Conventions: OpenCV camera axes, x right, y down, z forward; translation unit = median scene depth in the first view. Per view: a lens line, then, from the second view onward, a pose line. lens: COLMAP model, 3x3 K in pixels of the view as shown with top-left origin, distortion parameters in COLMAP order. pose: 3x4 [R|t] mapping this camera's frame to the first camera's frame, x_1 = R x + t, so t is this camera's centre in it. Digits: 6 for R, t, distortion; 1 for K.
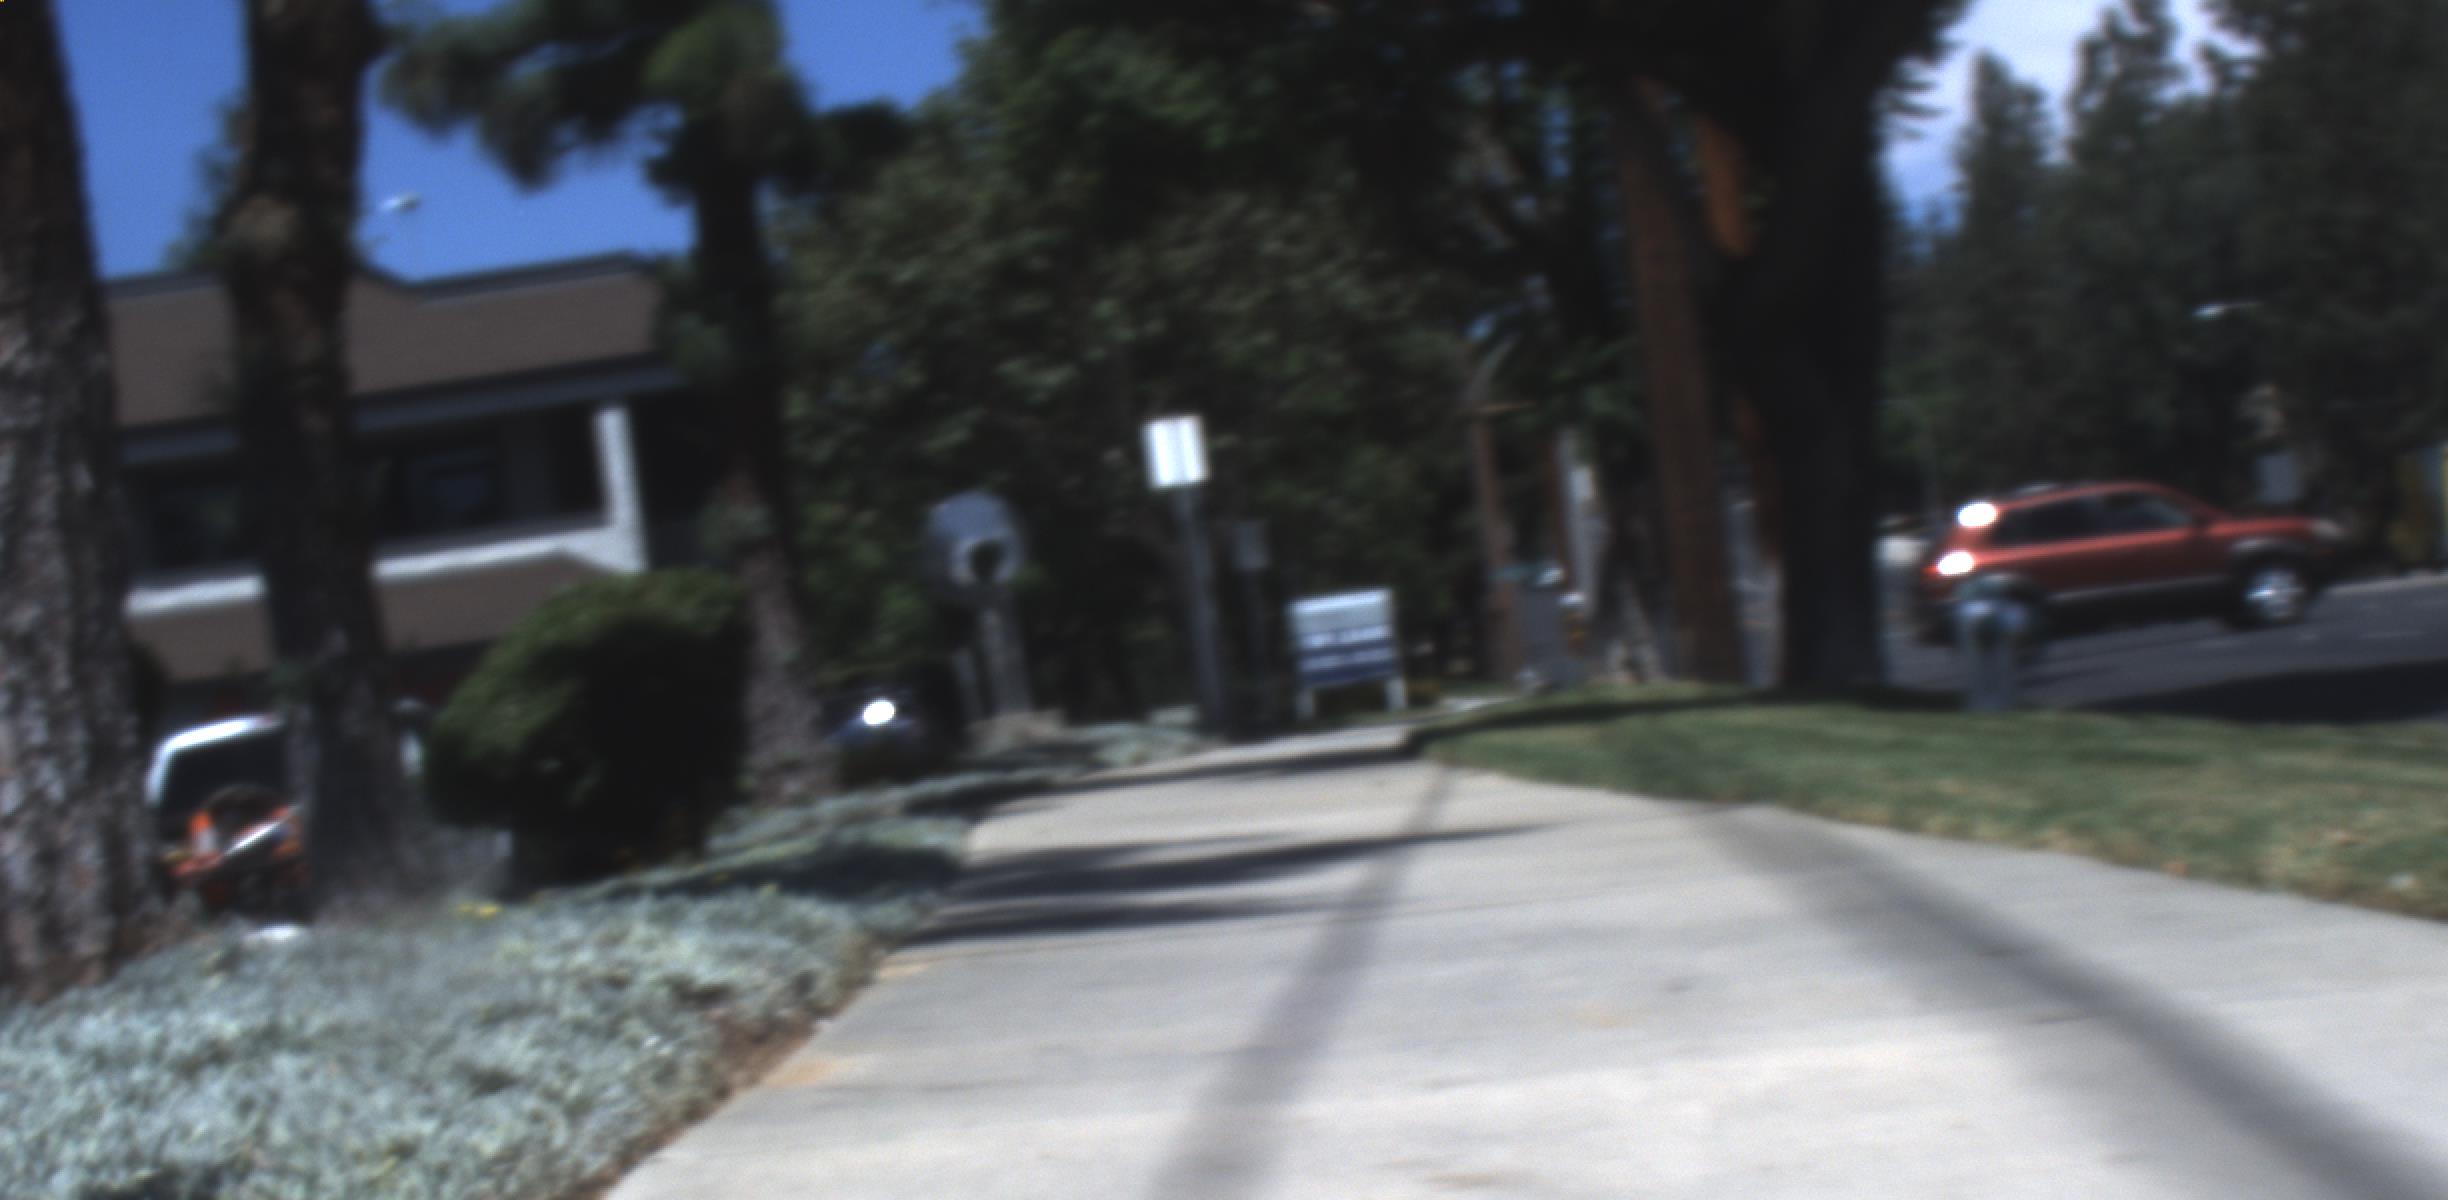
lens RADIAL K [[5132.7, 0, 1282.8], [0, 5132.7, 962.7], [0, 0, 1]] dist [-0.129366, 0.789564]
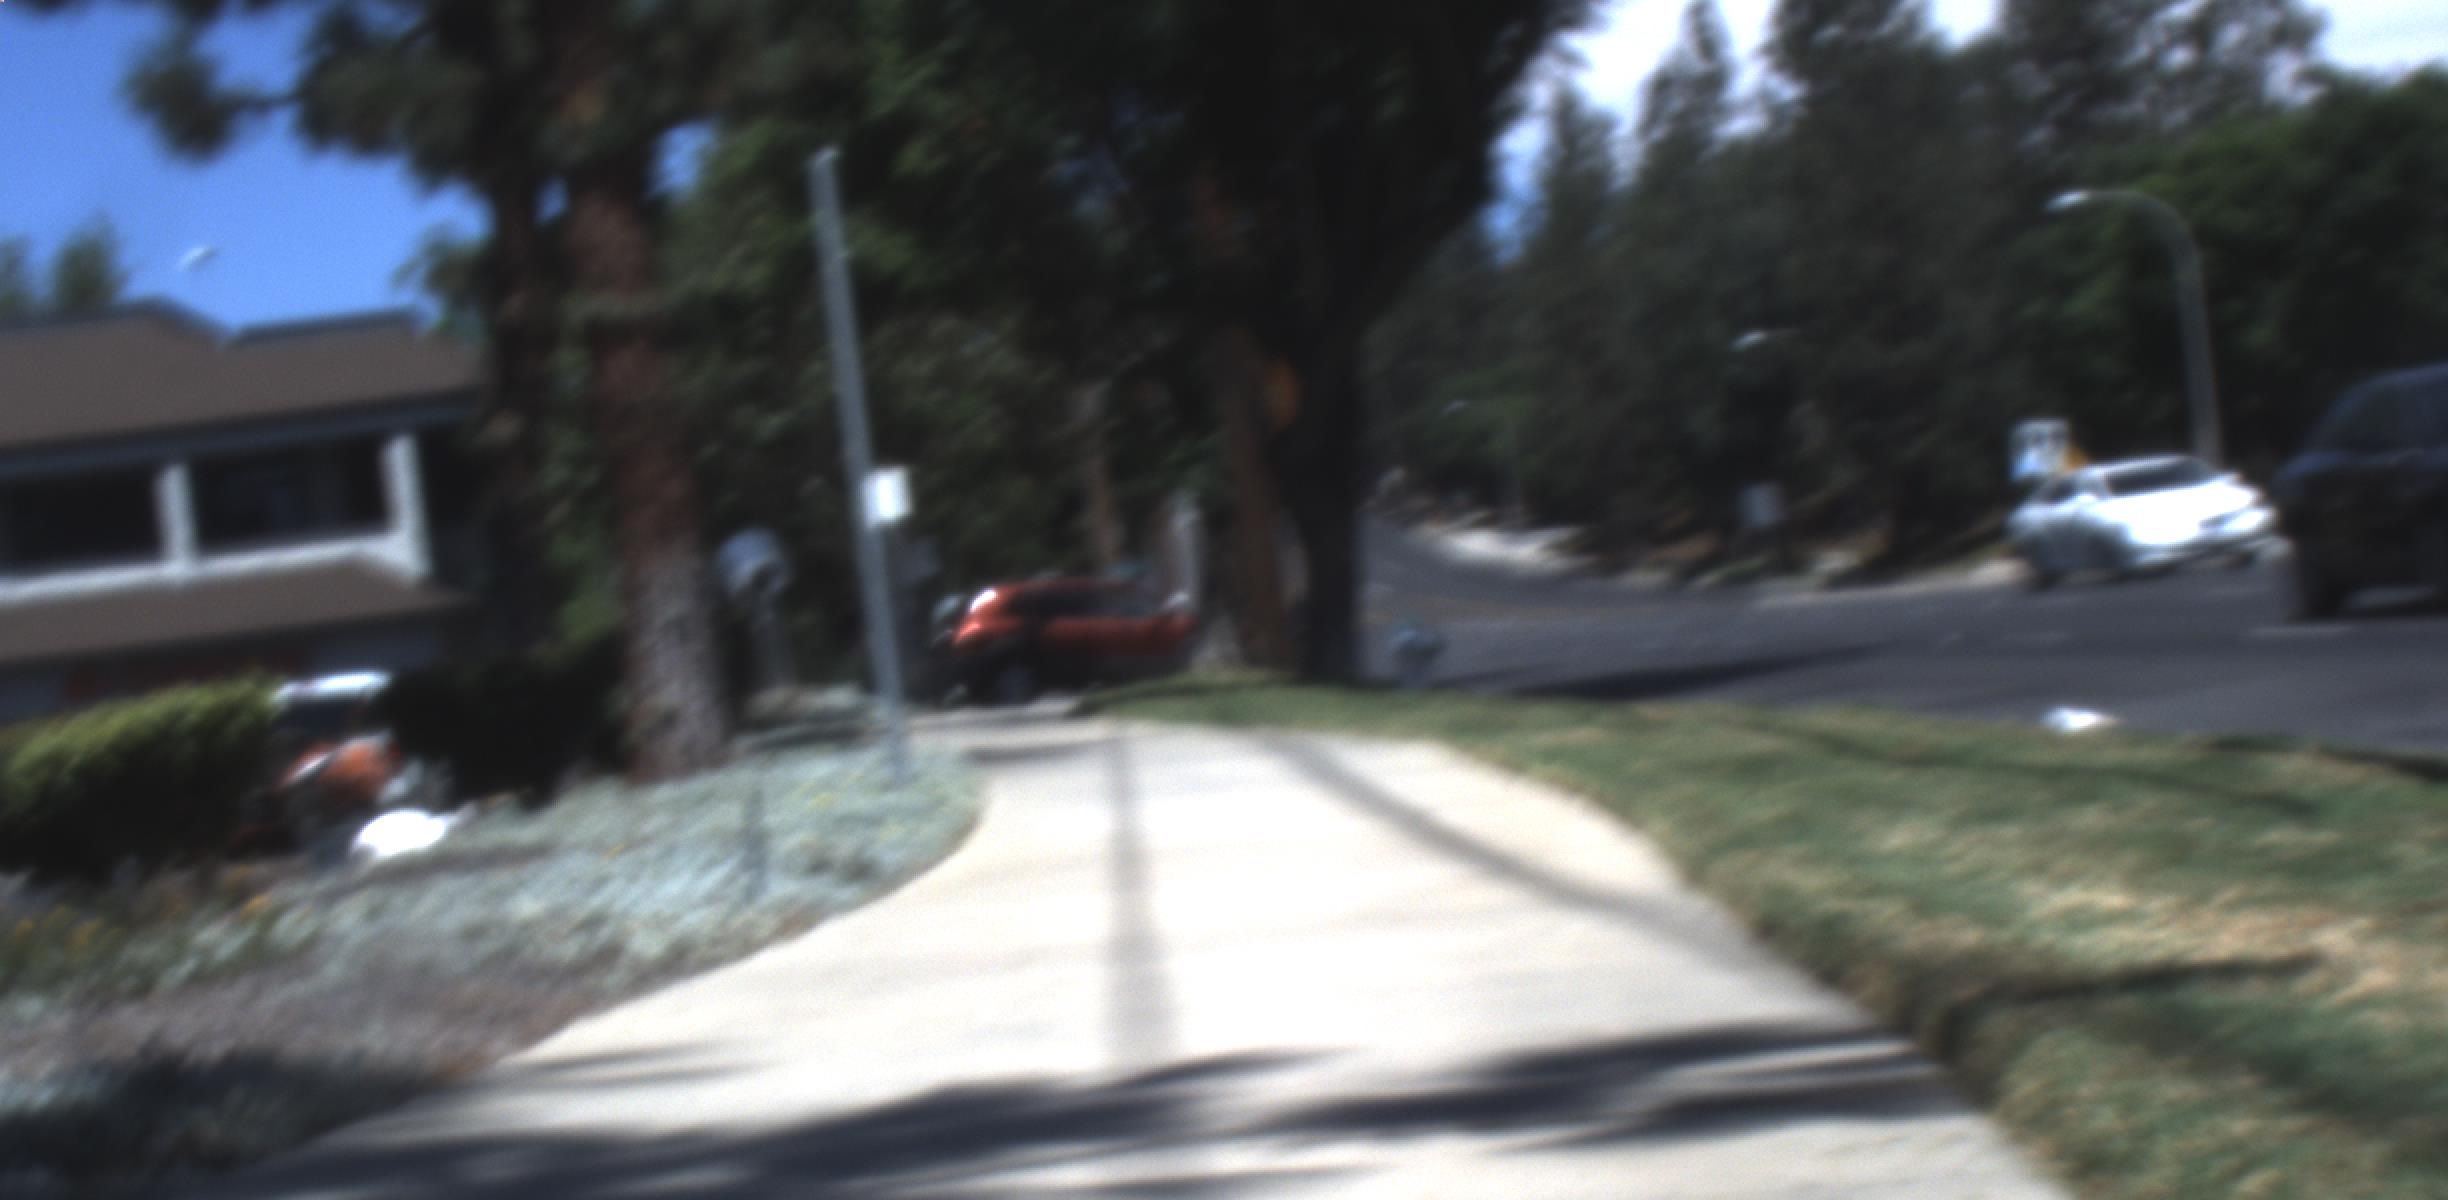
lens RADIAL K [[5132.7, 0, 1282.8], [0, 5132.7, 962.7], [0, 0, 1]] dist [-0.129366, 0.789564]
pose [[0.996863, 0.006911, 0.078845, -0.018852], [-0.007189, 0.999969, 0.003235, 0.015352], [-0.078820, -0.003792, 0.996882, -0.301114]]
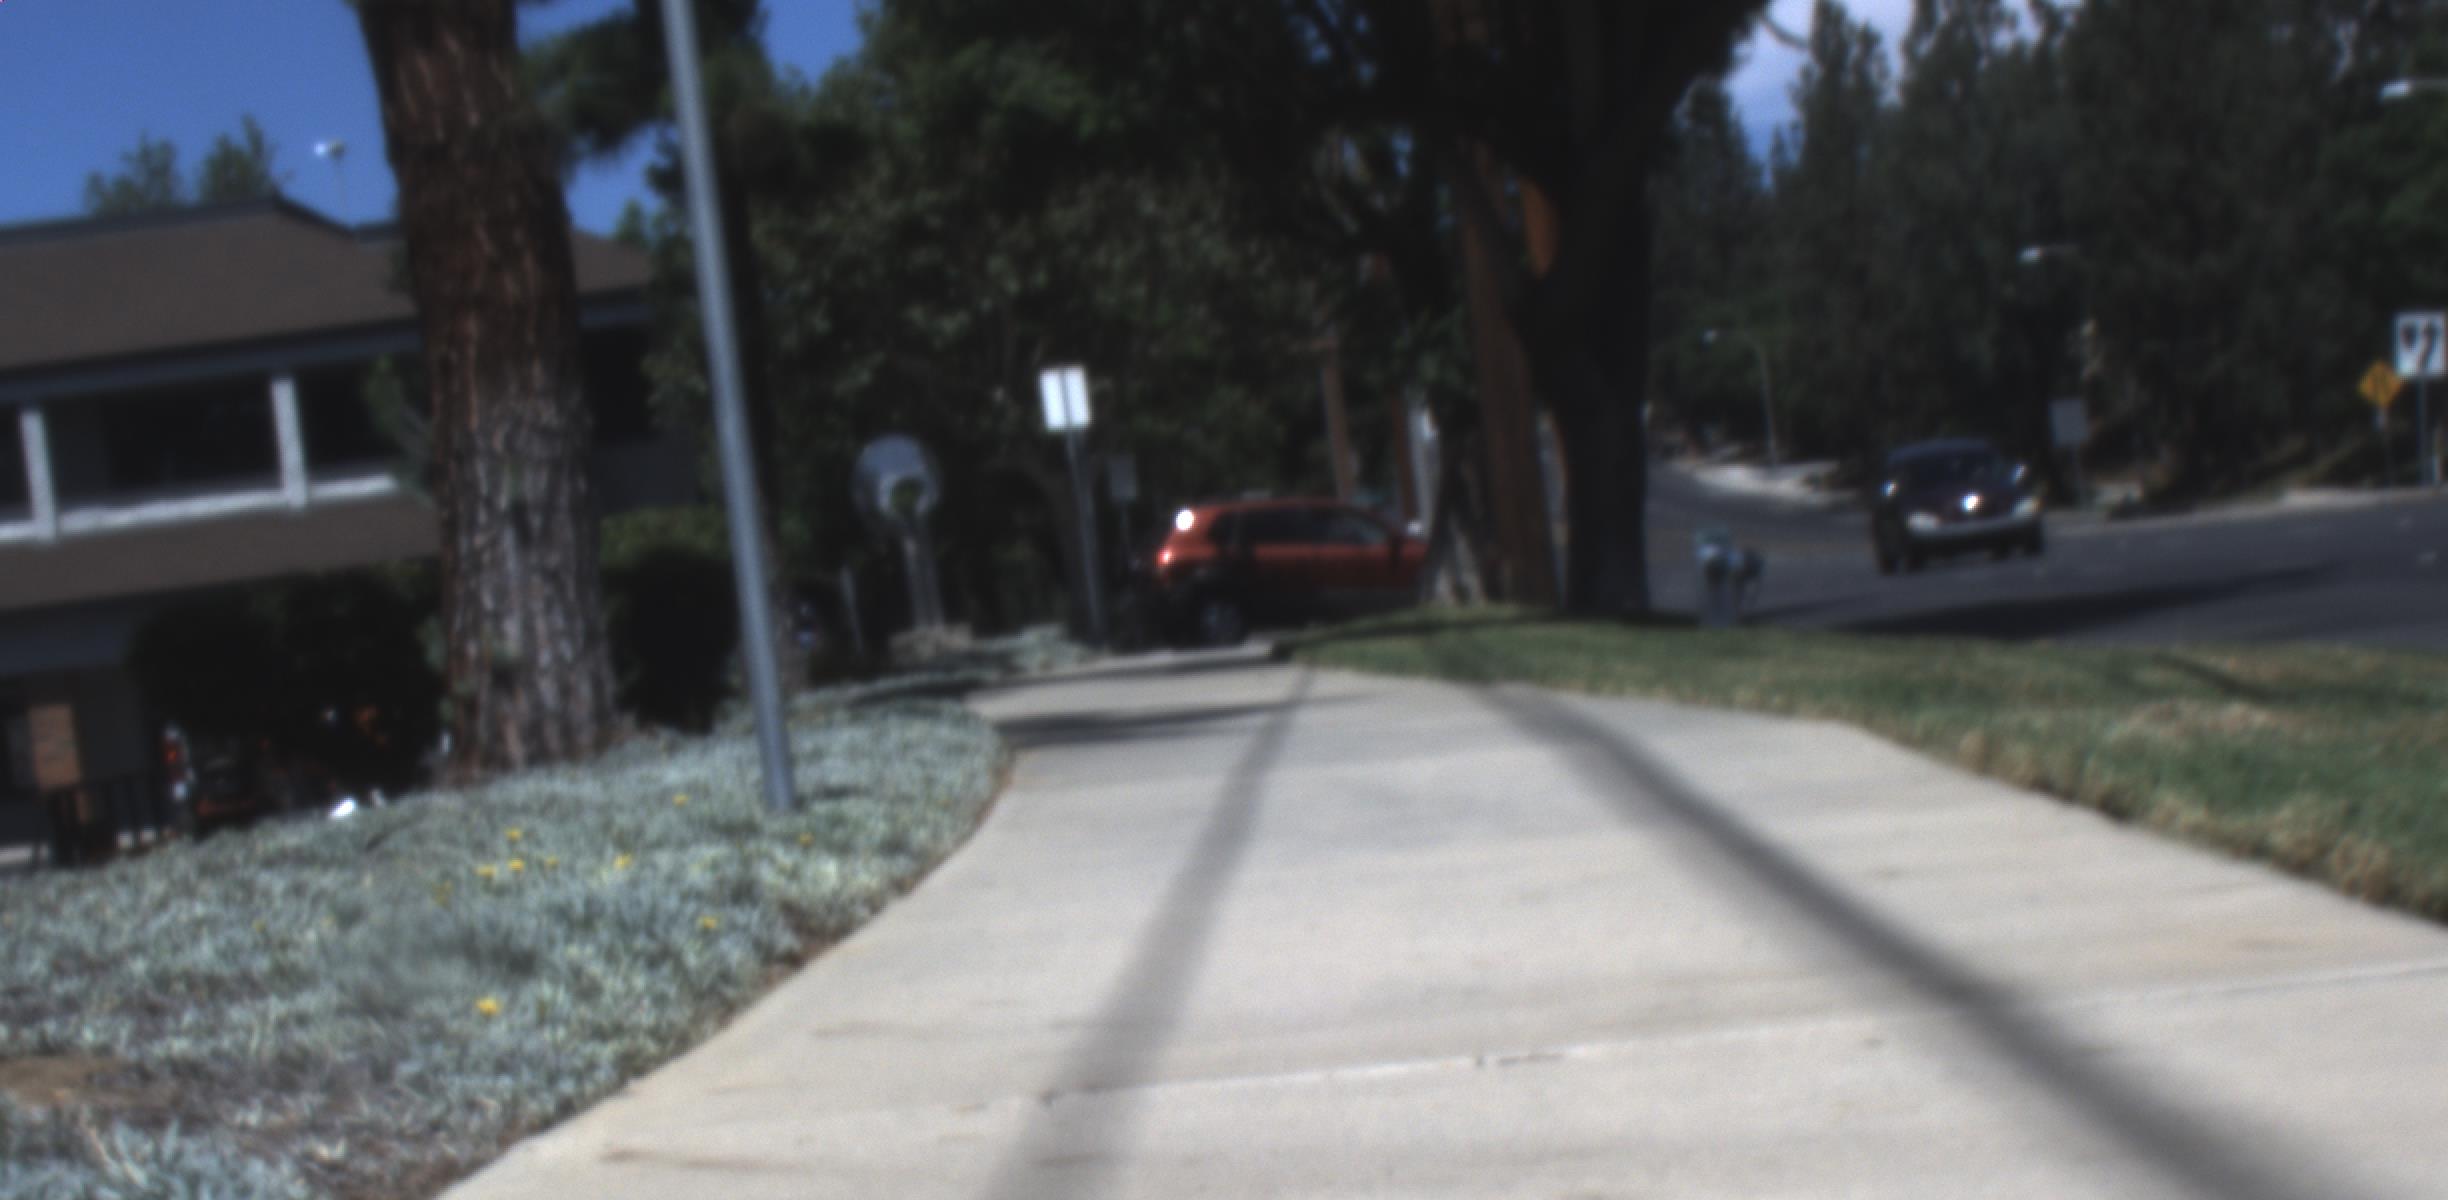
lens RADIAL K [[5132.7, 0, 1282.8], [0, 5132.7, 962.7], [0, 0, 1]] dist [-0.129366, 0.789564]
pose [[0.999509, 0.007415, 0.030454, -0.005446], [-0.007884, 0.999851, 0.015329, 0.006603], [-0.030336, -0.015561, 0.999419, -0.119982]]
